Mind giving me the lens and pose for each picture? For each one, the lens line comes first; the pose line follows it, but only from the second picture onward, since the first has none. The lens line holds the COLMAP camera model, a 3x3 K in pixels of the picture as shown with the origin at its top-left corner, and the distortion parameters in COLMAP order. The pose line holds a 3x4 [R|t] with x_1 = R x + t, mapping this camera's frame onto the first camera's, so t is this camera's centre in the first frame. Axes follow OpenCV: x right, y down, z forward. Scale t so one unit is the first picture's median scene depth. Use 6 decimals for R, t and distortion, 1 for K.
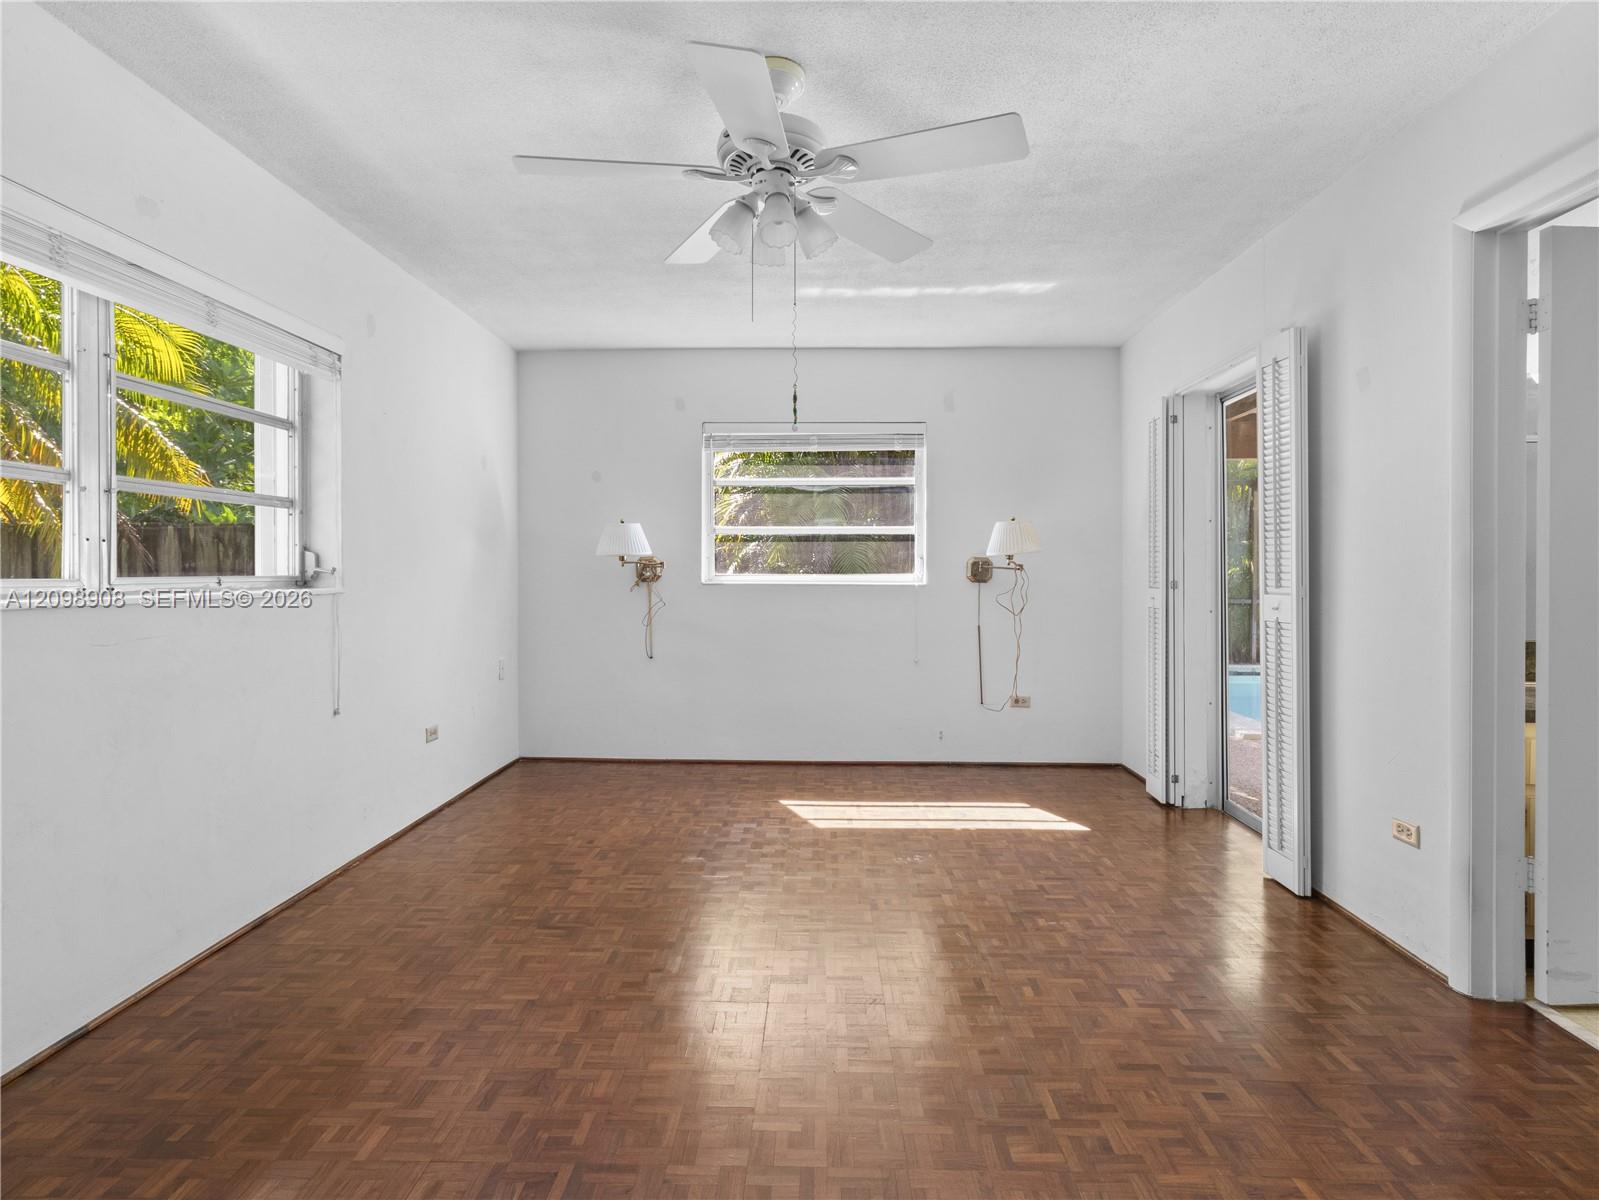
lens RADIAL K [[837.6, 0, 794.5], [0, 837.6, 590.1], [0, 0, 1]] dist [-0.001302, 0.004748]
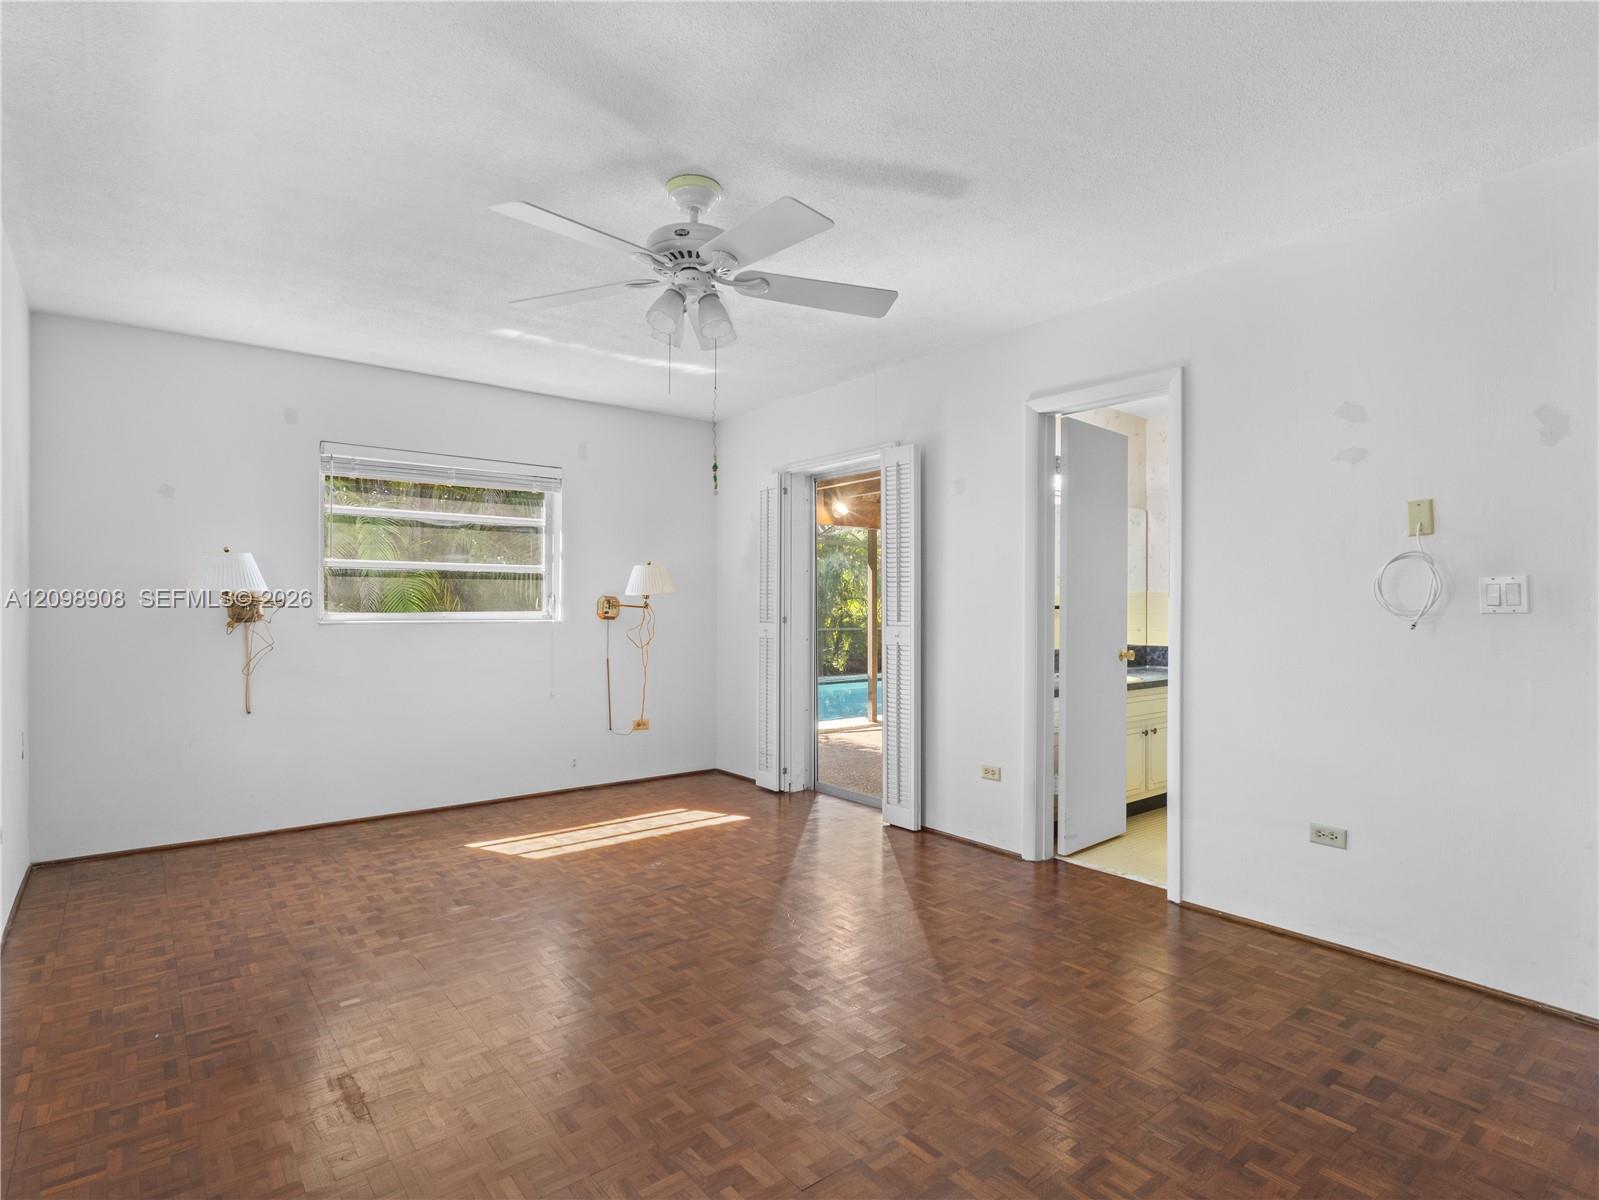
lens RADIAL K [[828.6, 0, 798.1], [0, 828.6, 627.9], [0, 0, 1]] dist [0.000012, -0.000144]
pose [[0.765798, -0.016598, 0.642866, -0.363664], [0.013499, 0.999861, 0.009734, -0.006139], [-0.642939, 0.001224, 0.765916, 0.013035]]
